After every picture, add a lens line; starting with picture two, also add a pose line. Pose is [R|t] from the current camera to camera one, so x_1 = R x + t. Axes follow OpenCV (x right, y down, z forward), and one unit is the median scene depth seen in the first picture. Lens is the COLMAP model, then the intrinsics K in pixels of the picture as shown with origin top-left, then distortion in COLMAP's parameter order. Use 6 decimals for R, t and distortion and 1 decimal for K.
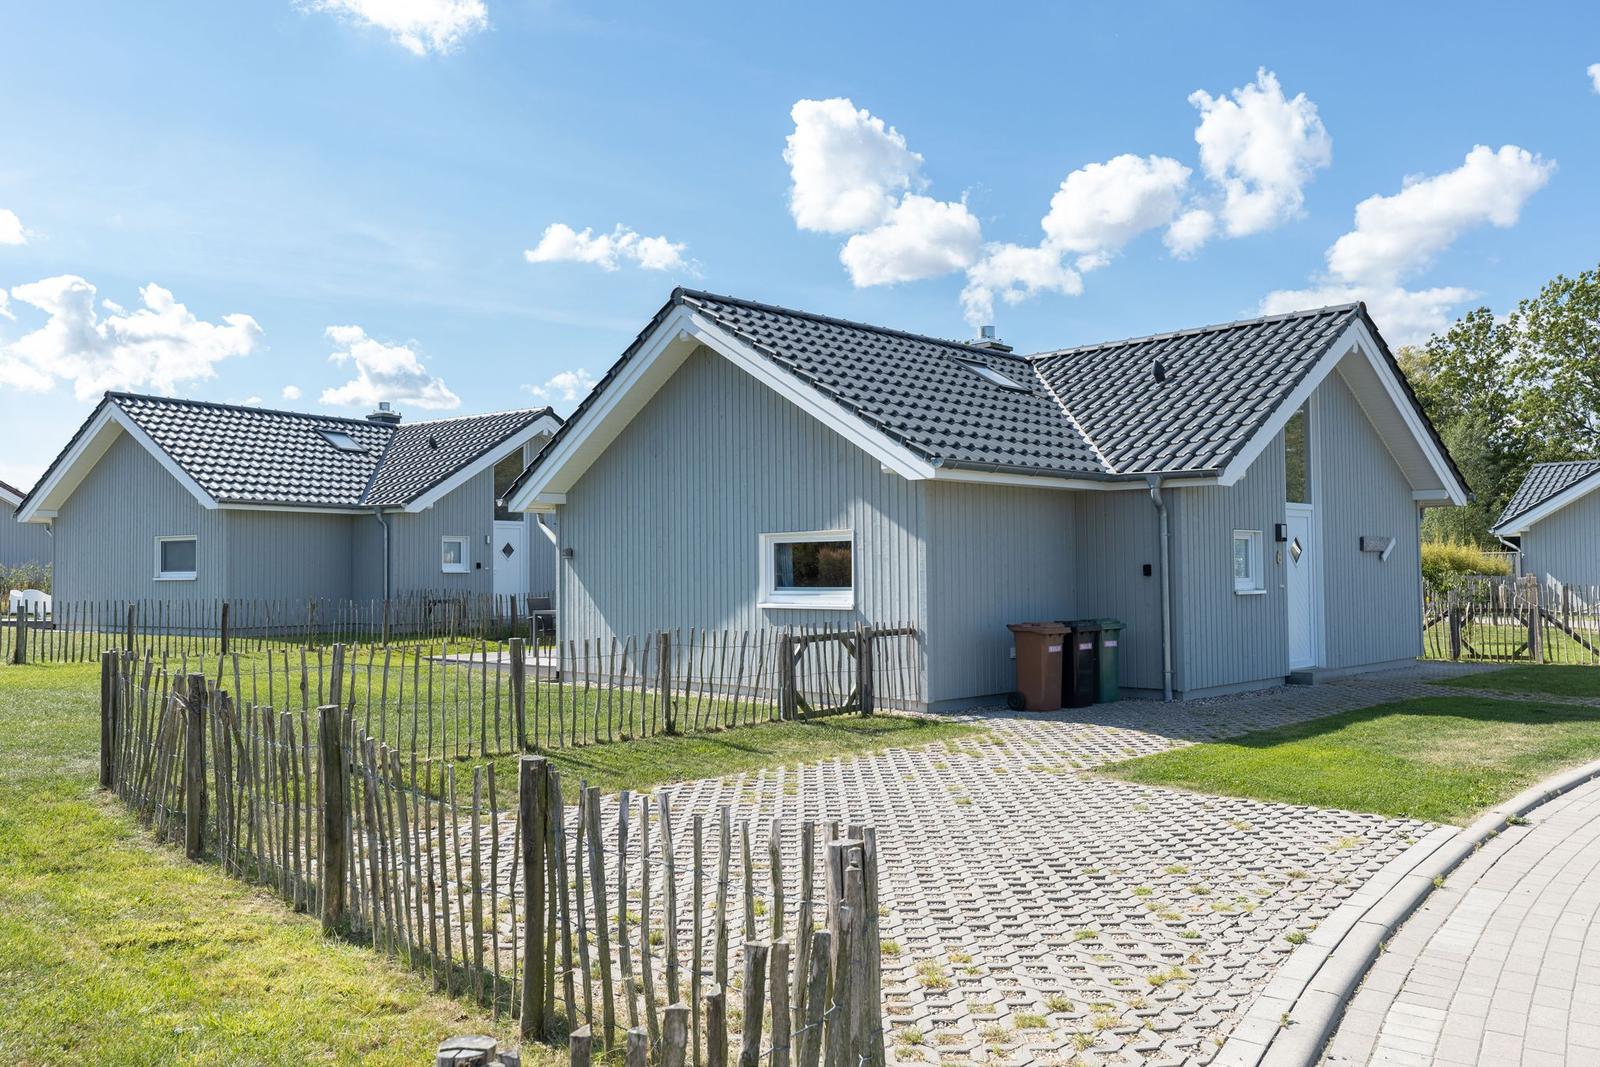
lens RADIAL K [[1322.5, 0, 799.9], [0, 1322.5, 564.9], [0, 0, 1]] dist [0.002887, -0.003778]
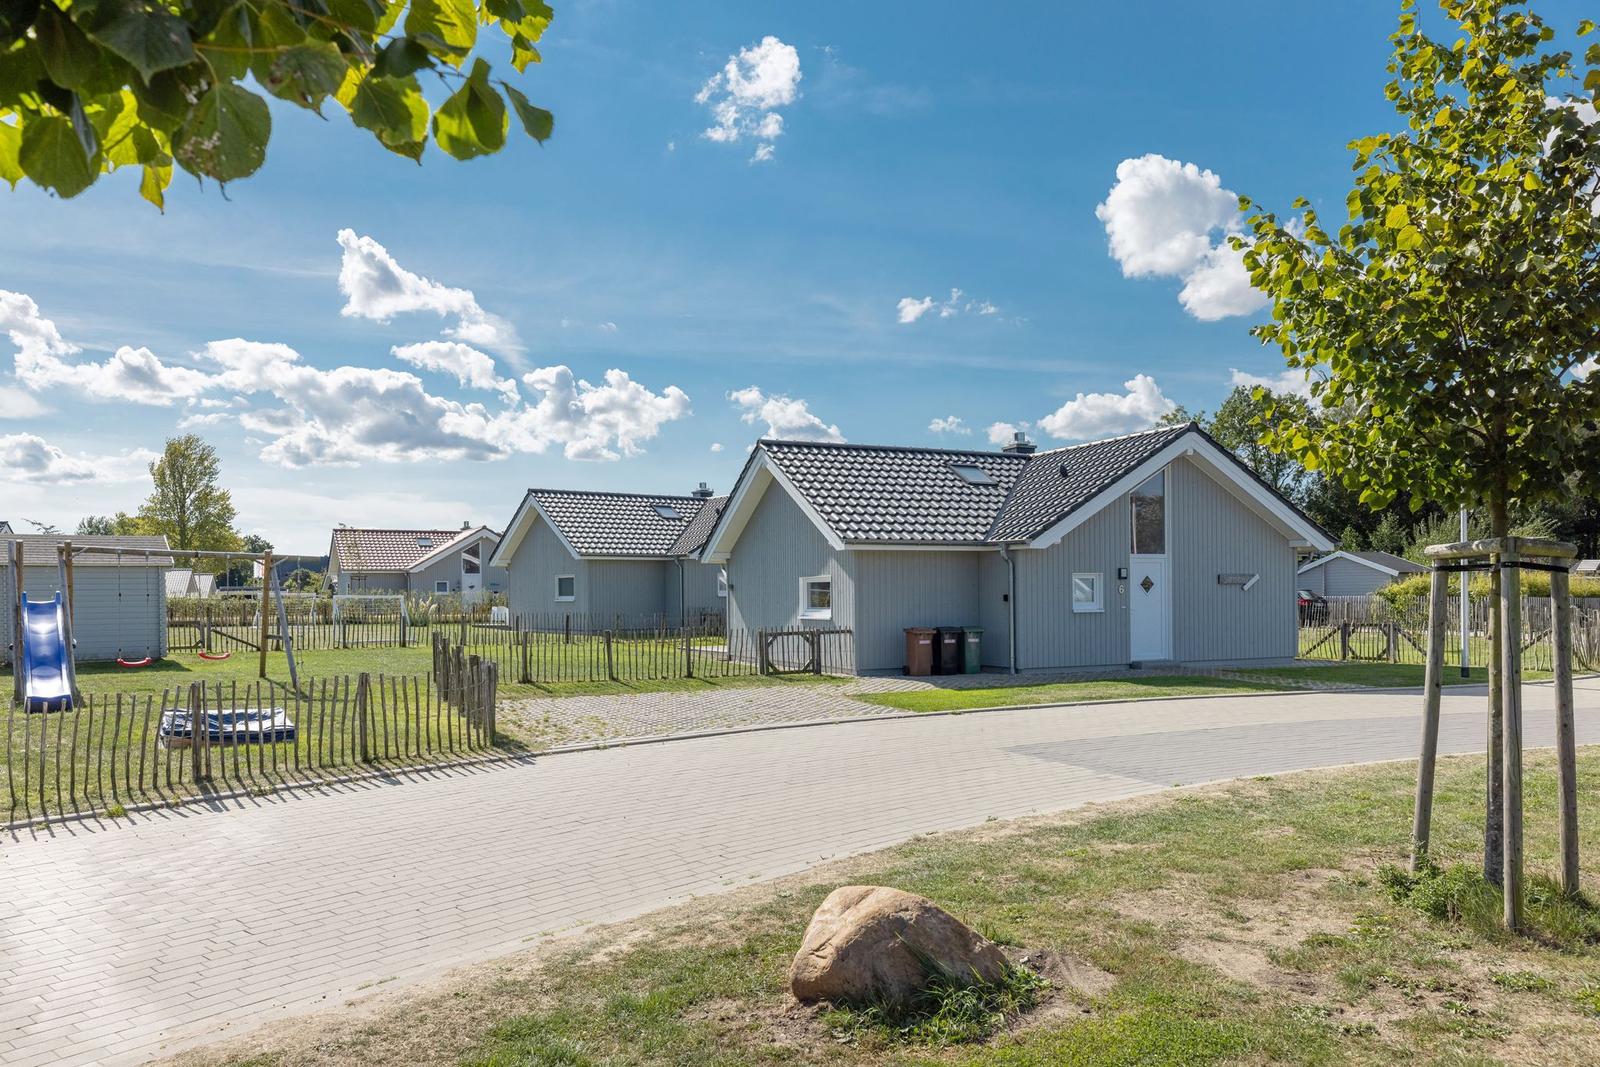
lens RADIAL K [[1322.5, 0, 799.9], [0, 1322.5, 564.9], [0, 0, 1]] dist [0.002887, -0.003778]
pose [[0.939065, -0.007262, -0.343663, 0.587219], [0.003372, 0.999923, -0.011915, -0.018906], [0.343723, 0.010030, 0.939017, -0.683070]]
